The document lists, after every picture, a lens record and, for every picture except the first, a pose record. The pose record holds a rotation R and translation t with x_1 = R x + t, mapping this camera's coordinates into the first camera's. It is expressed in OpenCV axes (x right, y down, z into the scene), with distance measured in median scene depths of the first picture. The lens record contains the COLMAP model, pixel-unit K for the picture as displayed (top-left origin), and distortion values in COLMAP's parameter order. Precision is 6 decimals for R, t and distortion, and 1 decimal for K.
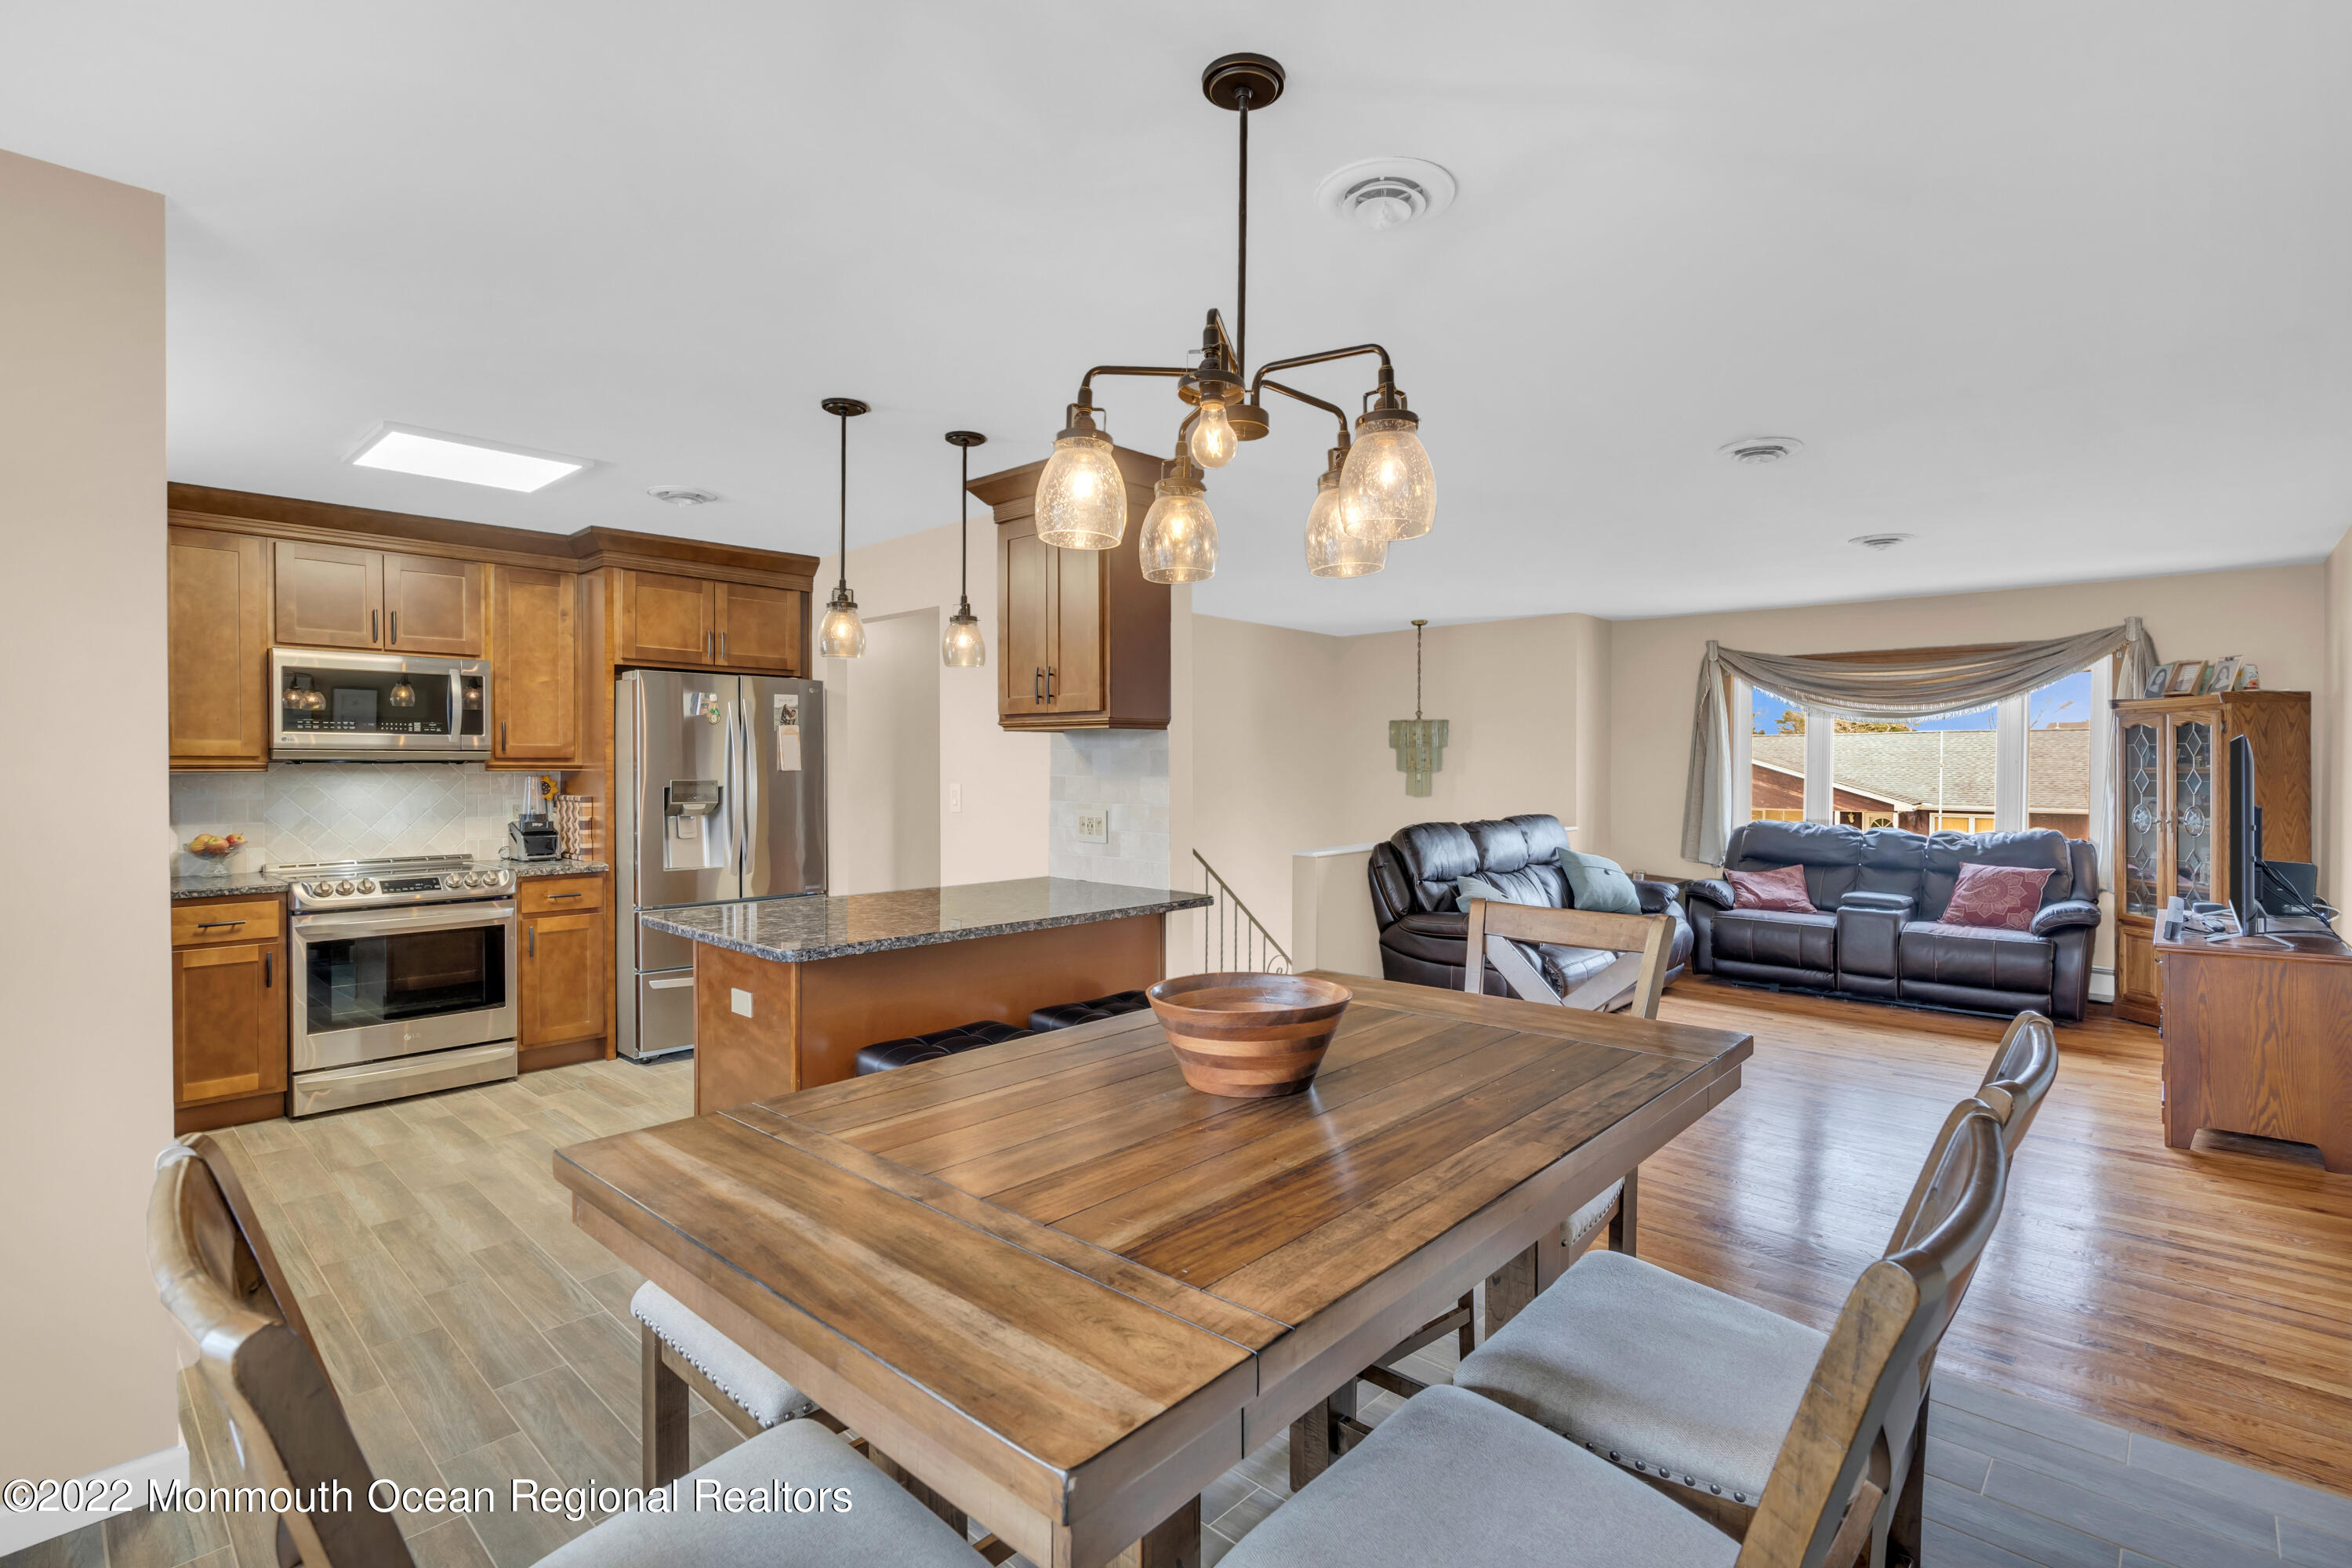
lens RADIAL K [[1069.3, 0, 1172.2], [0, 1069.3, 776.1], [0, 0, 1]] dist [-0.010352, 0.004495]
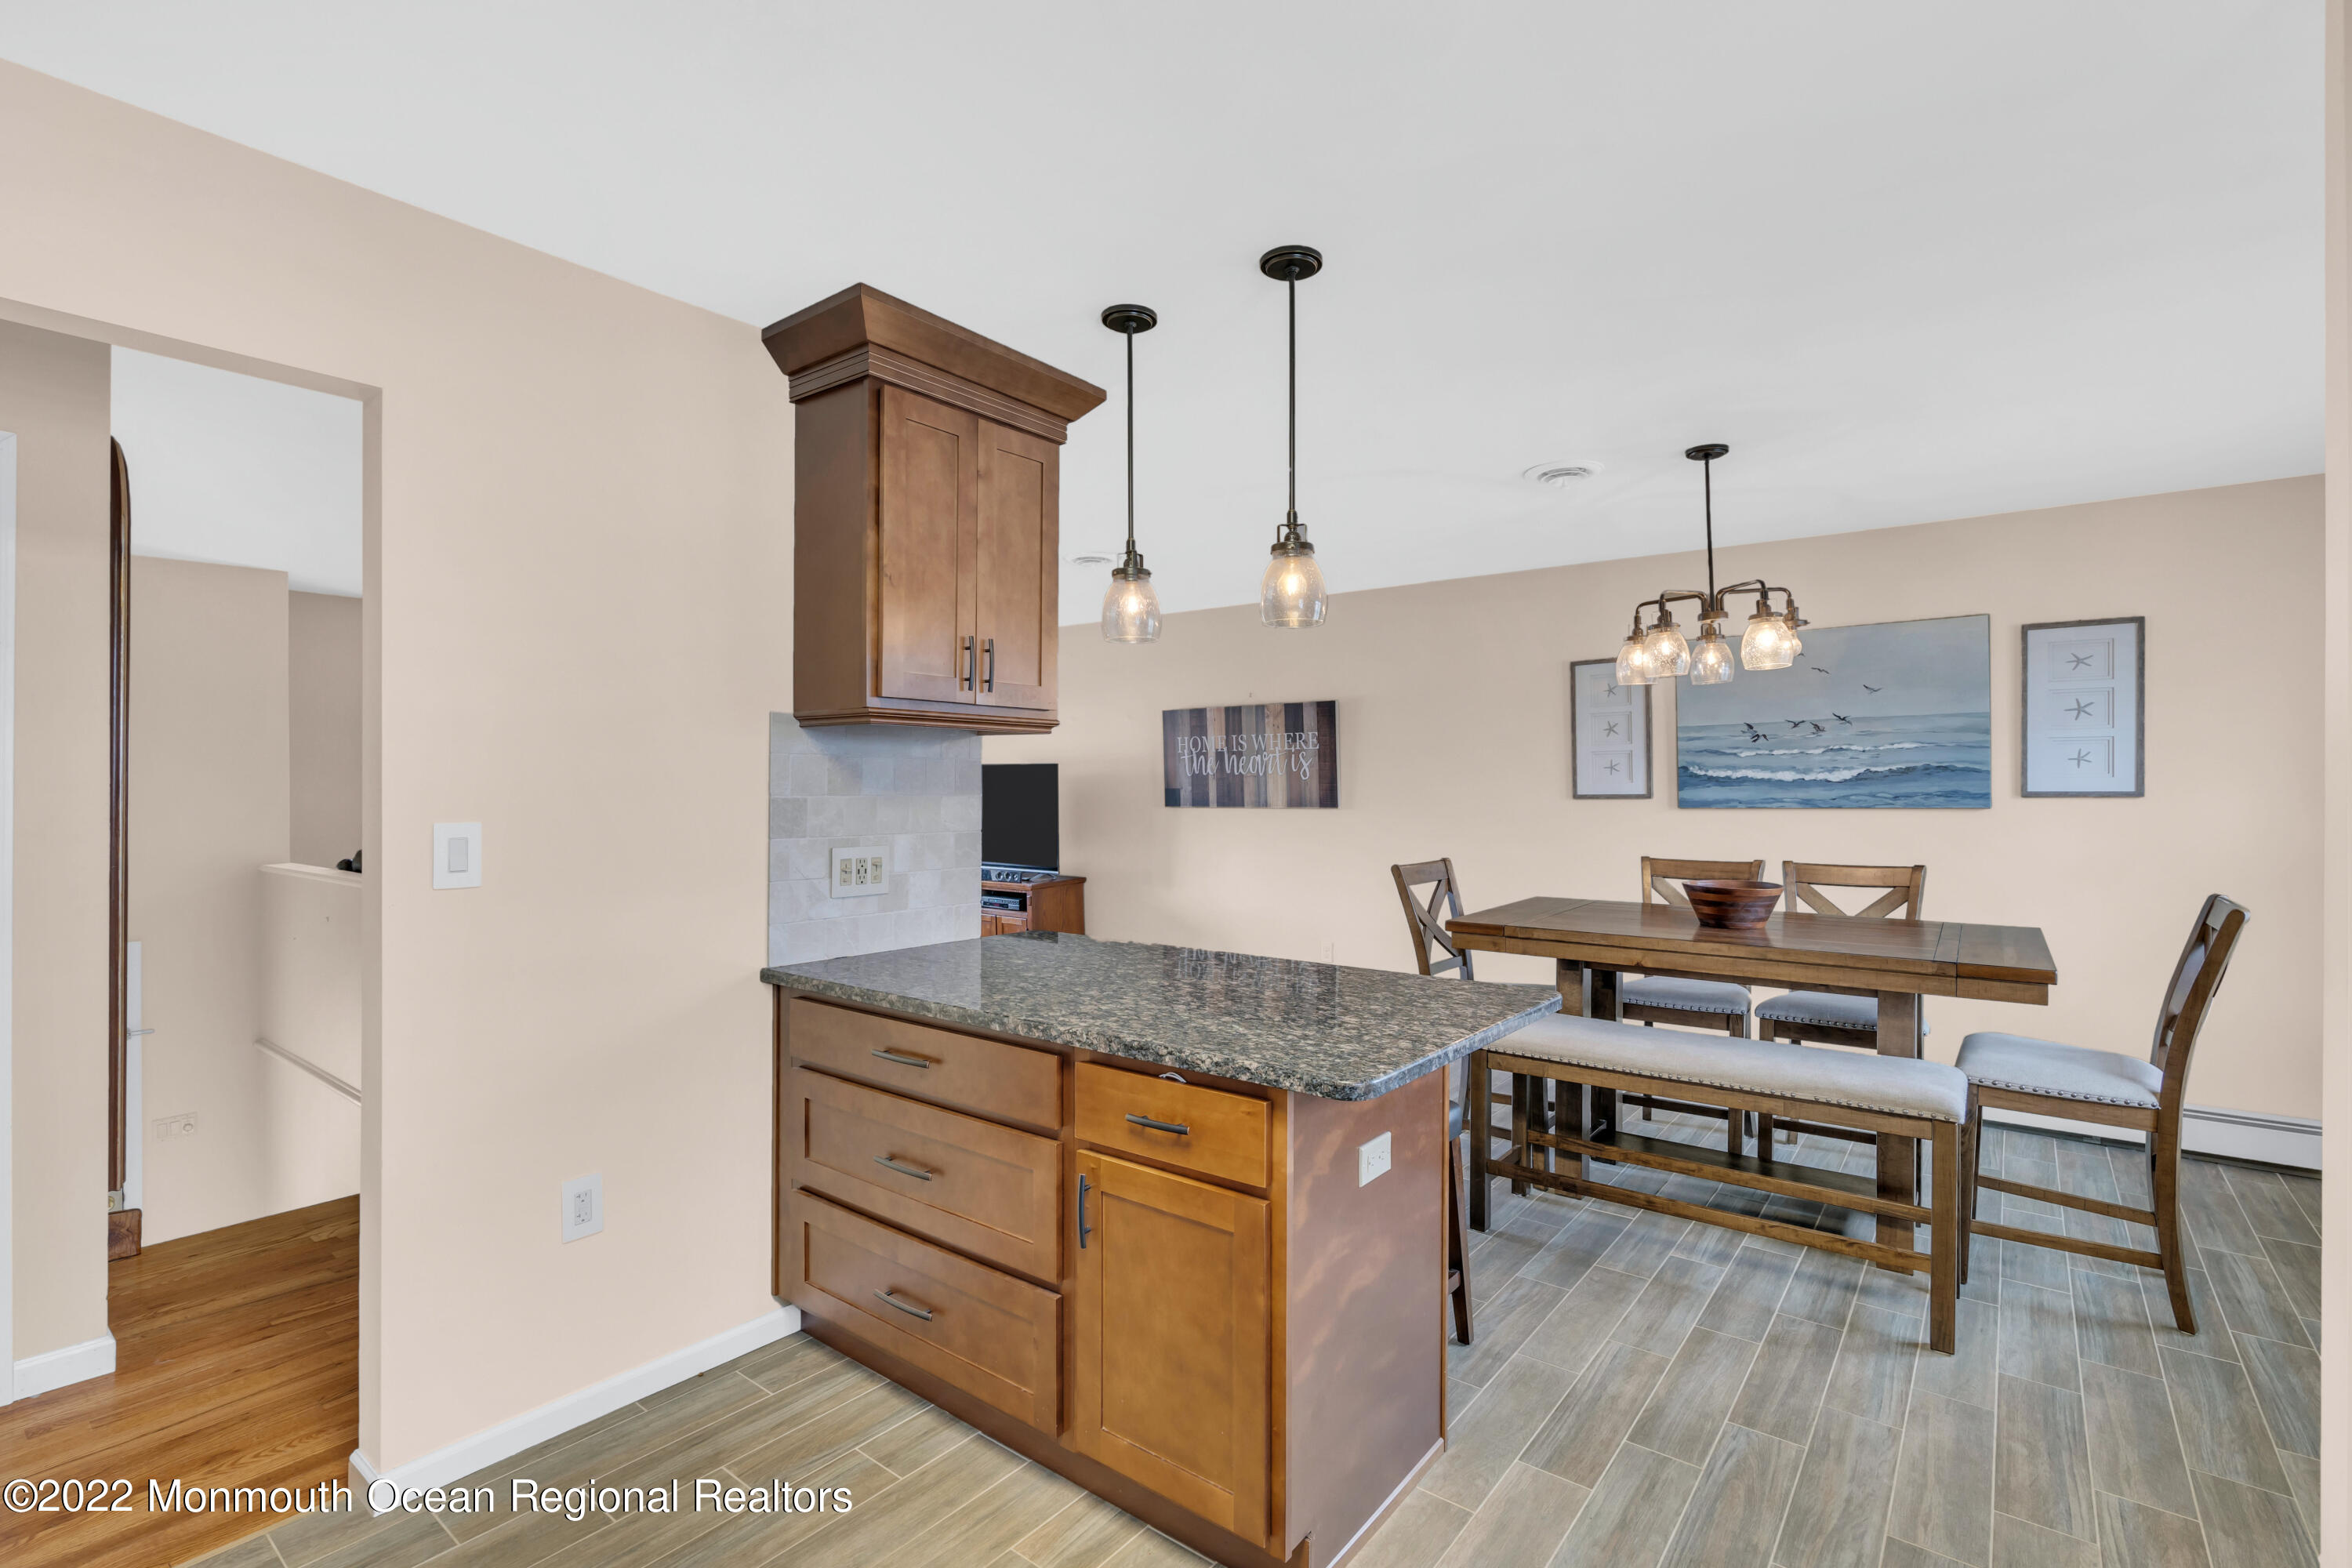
lens RADIAL K [[1100.1, 0, 1173.5], [0, 1100.1, 762.9], [0, 0, 1]] dist [-0.009781, 0.001819]
pose [[-0.106914, 0.017398, 0.994116, -0.641331], [0.008564, 0.999826, -0.016576, -0.004971], [-0.994231, 0.006742, -0.107044, 0.736036]]
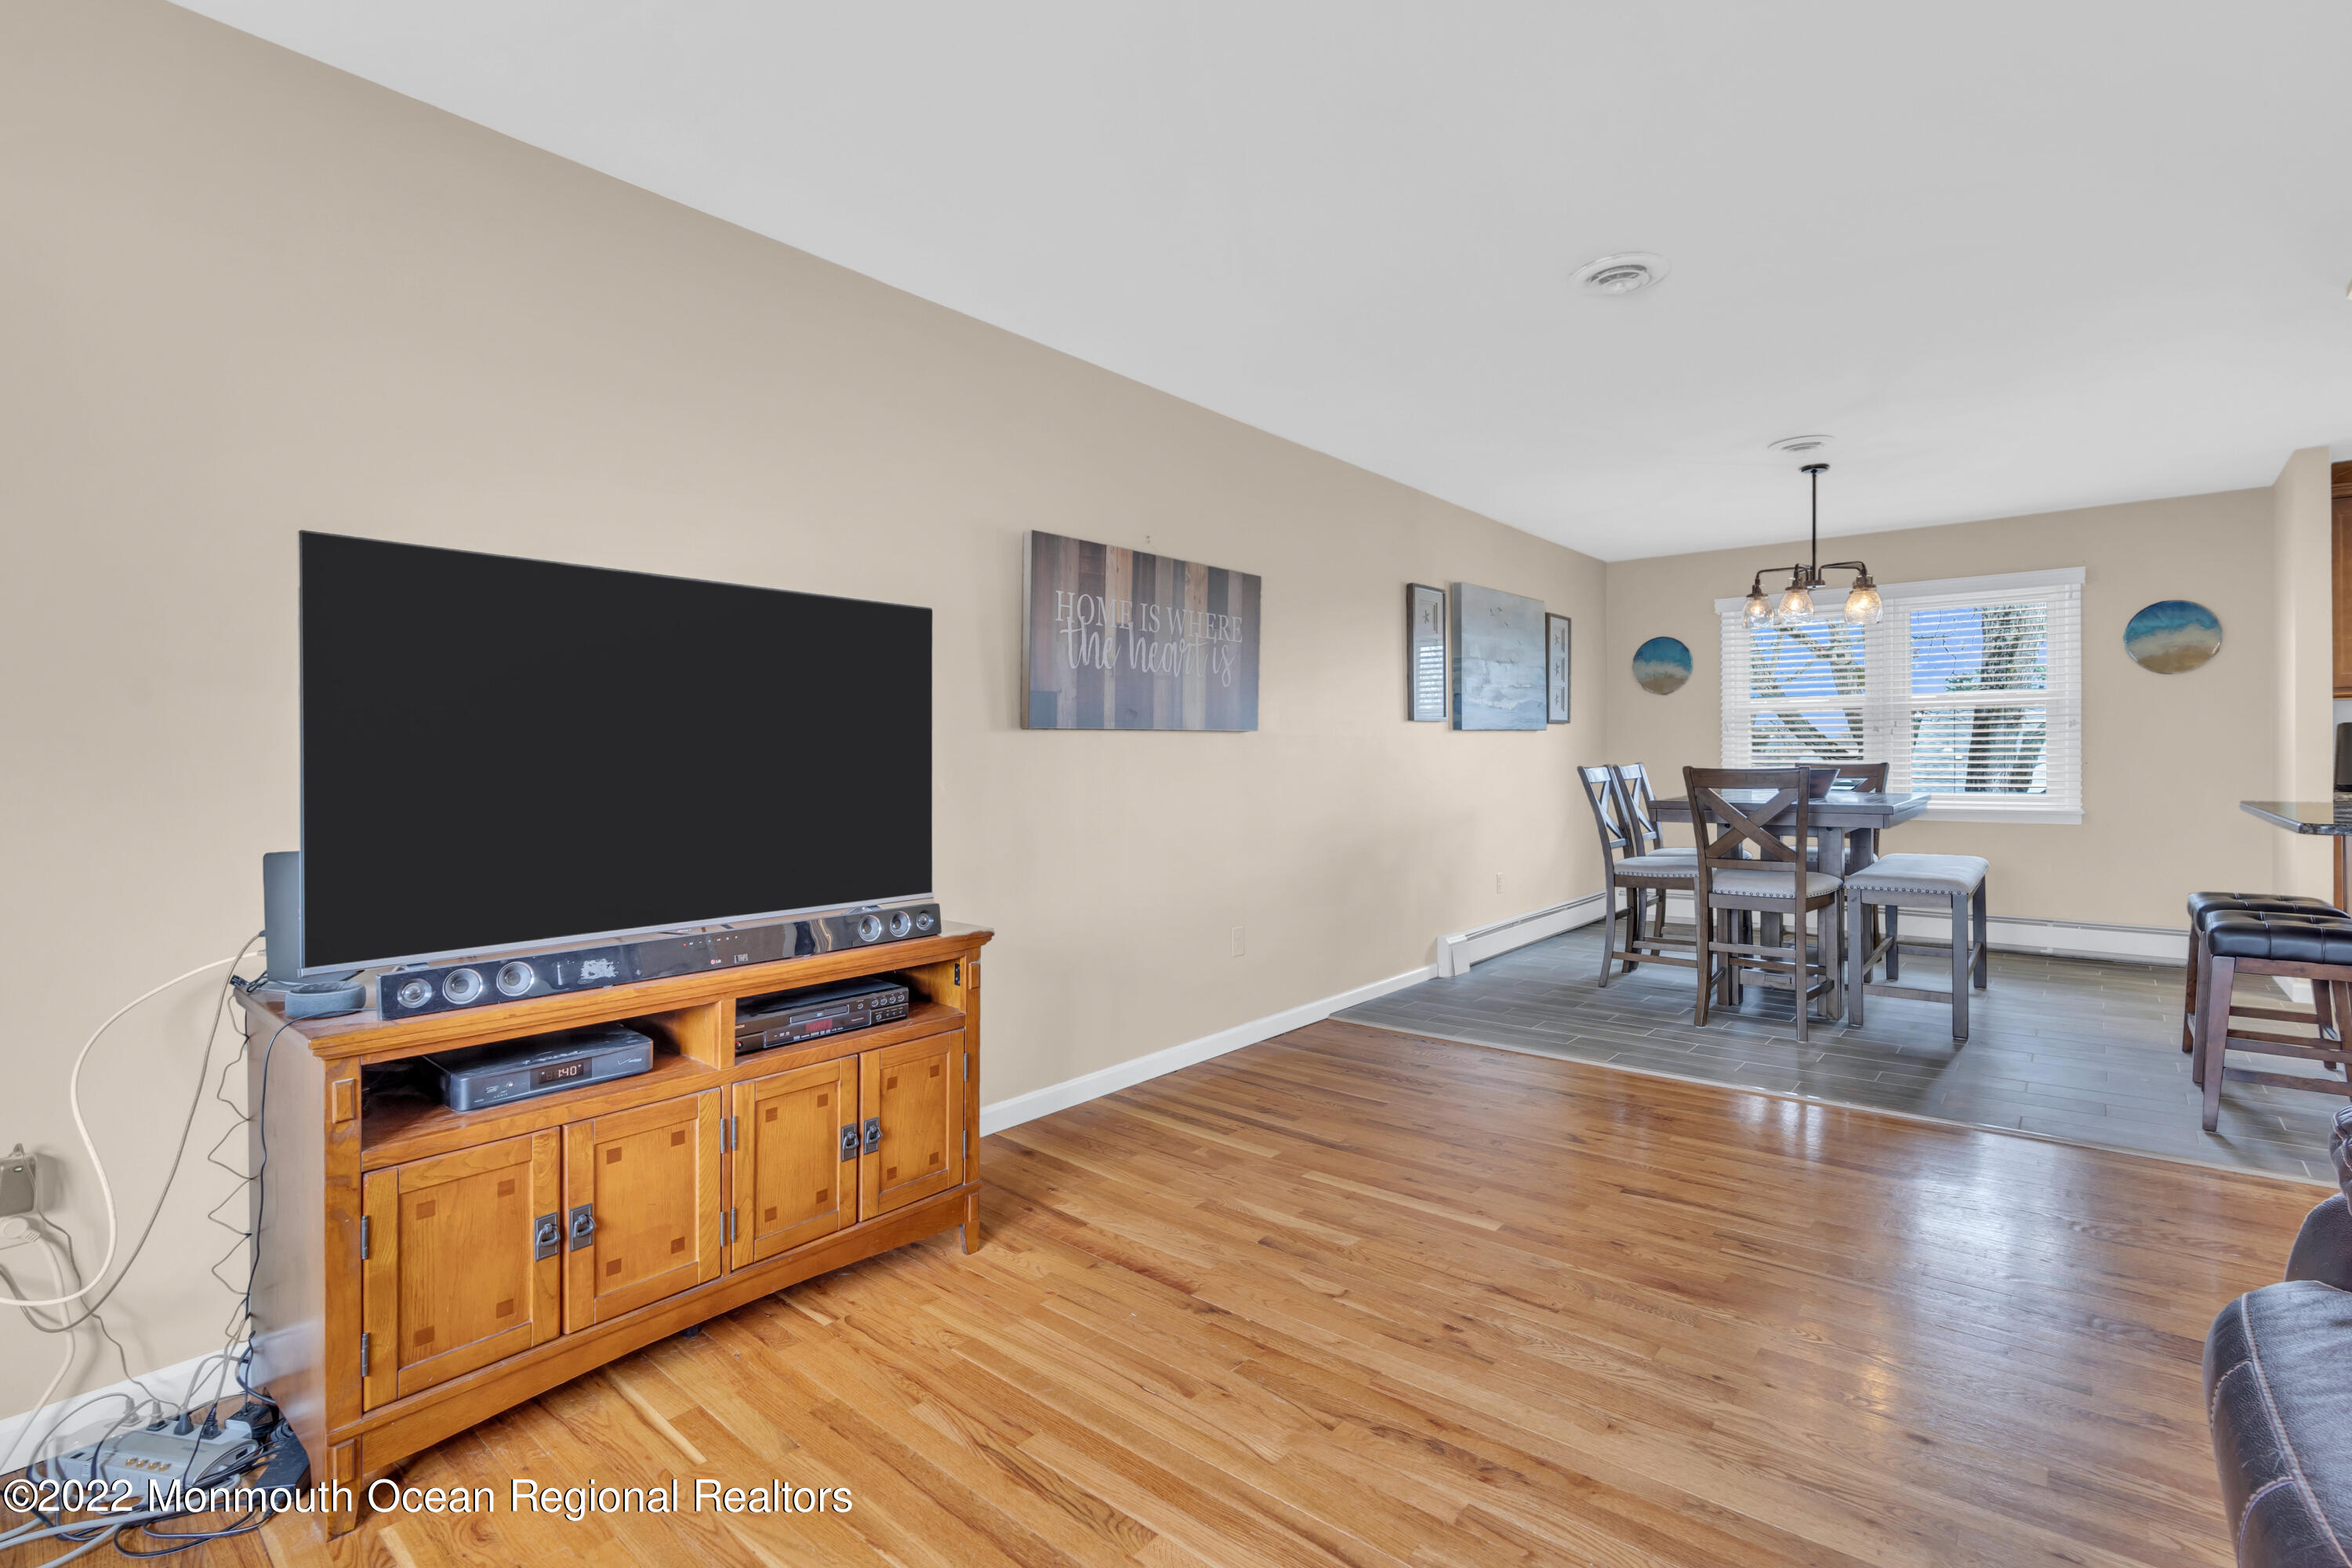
lens RADIAL K [[1089.1, 0, 1197.1], [0, 1089.1, 747.8], [0, 0, 1]] dist [-0.013387, -0.000213]
pose [[-0.996729, 0.006083, -0.080592, 0.654621], [0.006036, 0.999981, 0.000829, 0.038723], [0.080595, 0.000340, -0.996747, 1.263175]]
